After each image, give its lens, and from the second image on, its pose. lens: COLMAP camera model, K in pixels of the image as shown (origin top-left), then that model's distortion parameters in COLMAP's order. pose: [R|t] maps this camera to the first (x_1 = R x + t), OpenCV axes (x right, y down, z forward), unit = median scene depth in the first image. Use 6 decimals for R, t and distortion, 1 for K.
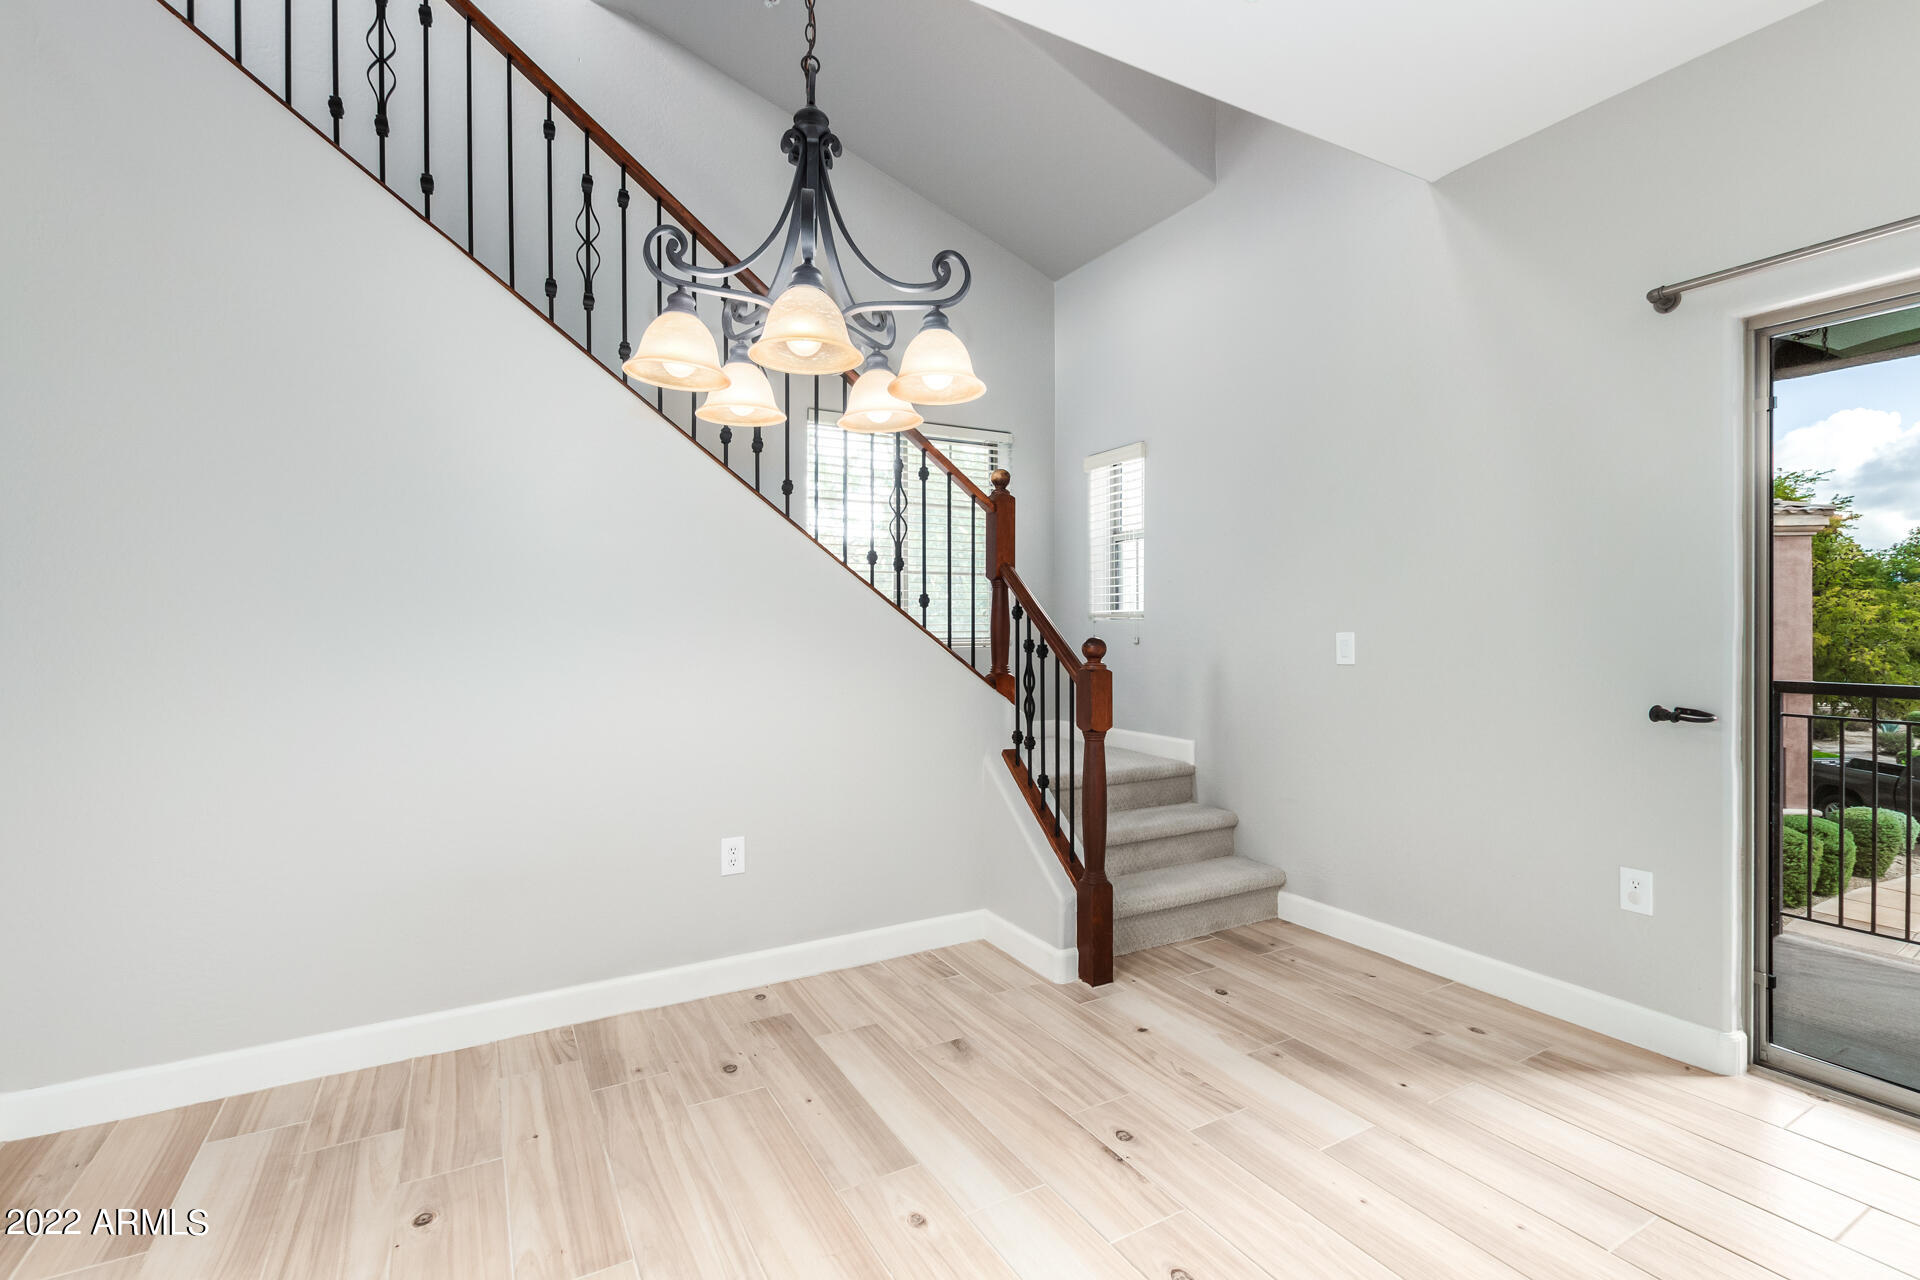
lens RADIAL K [[875.7, 0, 962.3], [0, 875.7, 630.2], [0, 0, 1]] dist [-0.000711, -0.000131]
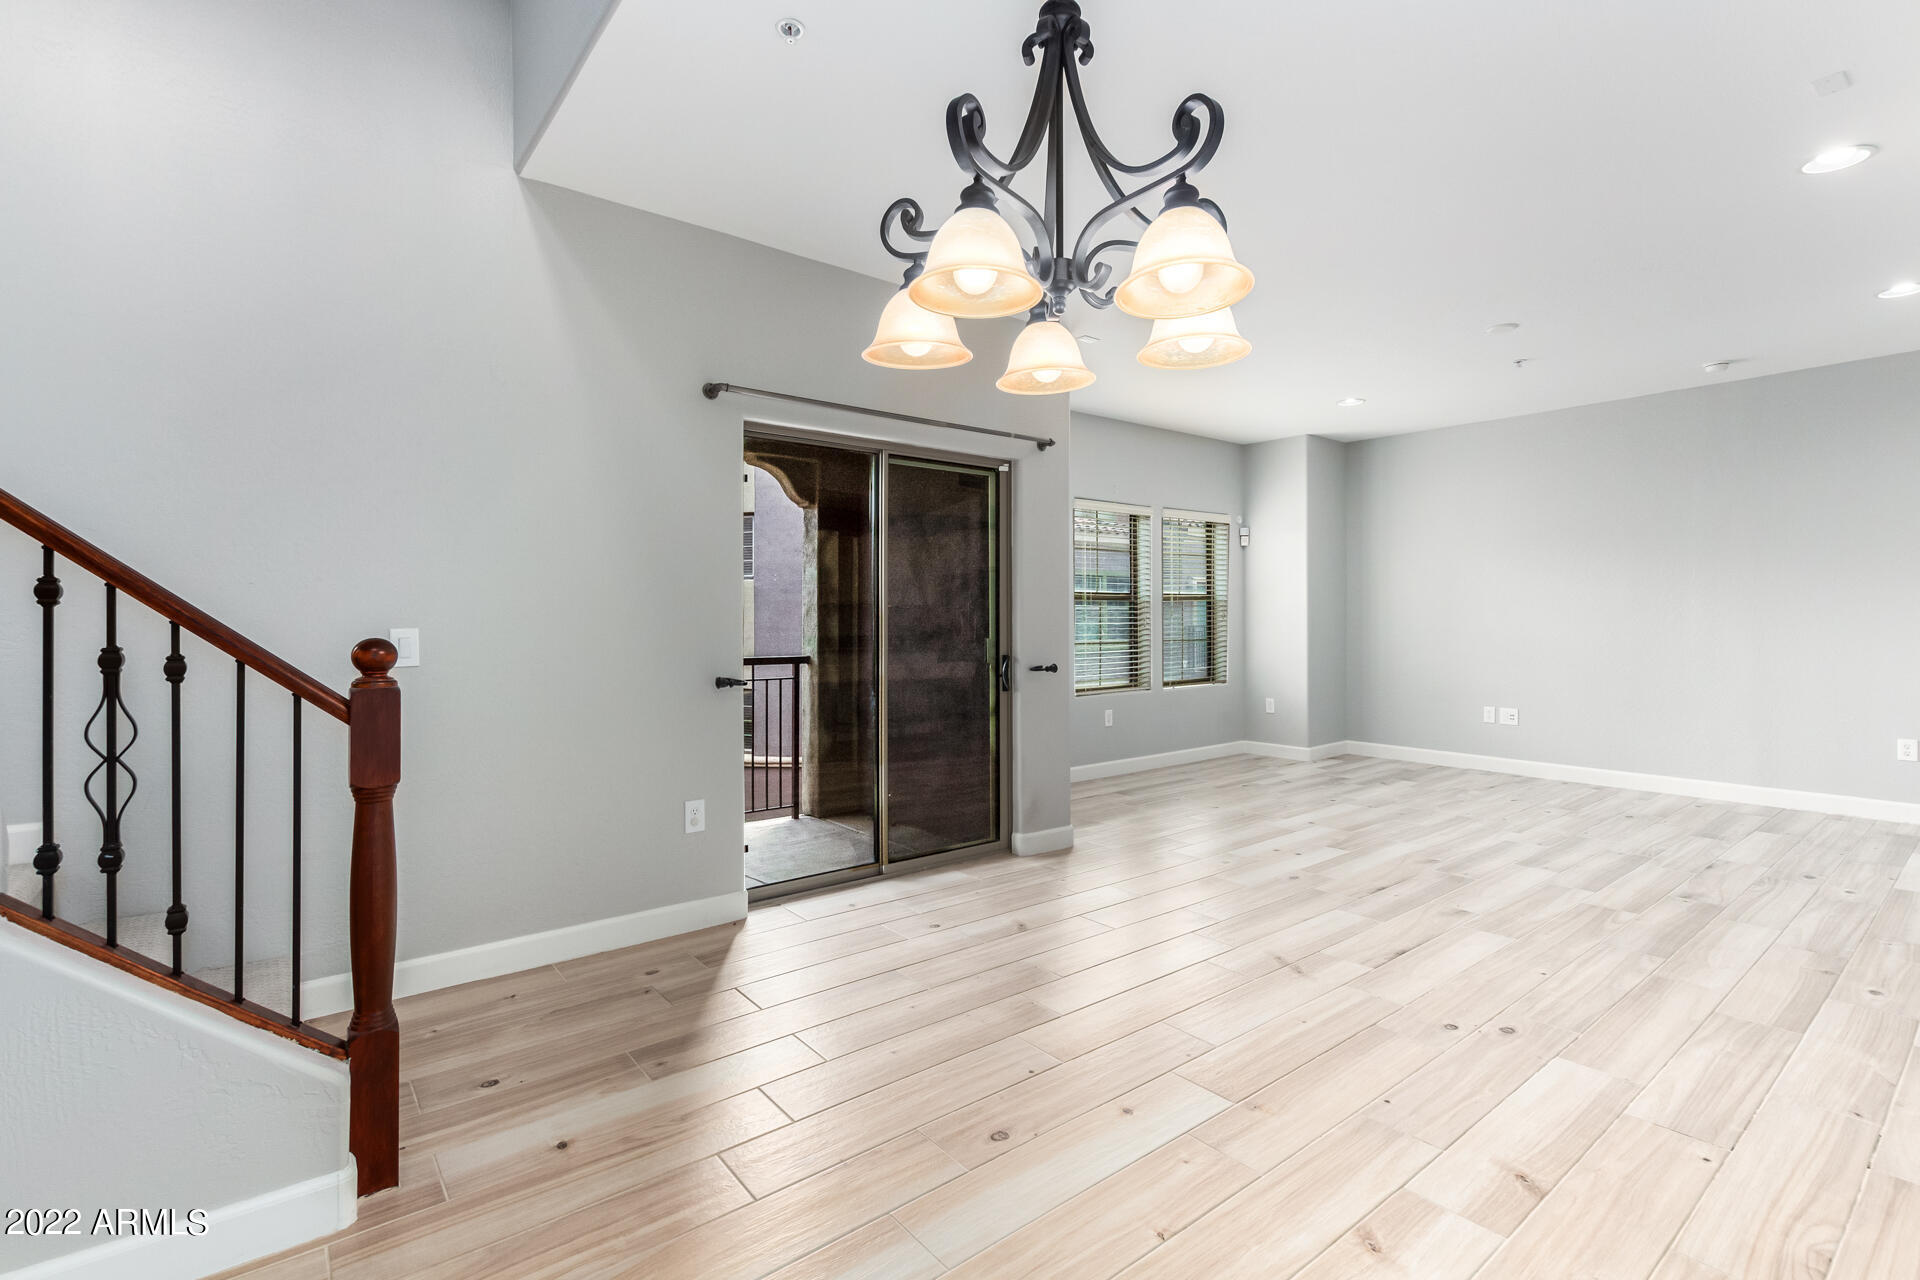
lens RADIAL K [[872.9, 0, 960.0], [0, 872.9, 640.0], [0, 0, 1]] dist [0.002155, 0.000081]
pose [[-0.158849, -0.018740, 0.987125, -0.575817], [0.006633, 0.999777, 0.020048, -0.001455], [-0.987281, 0.009732, -0.158689, 0.739660]]
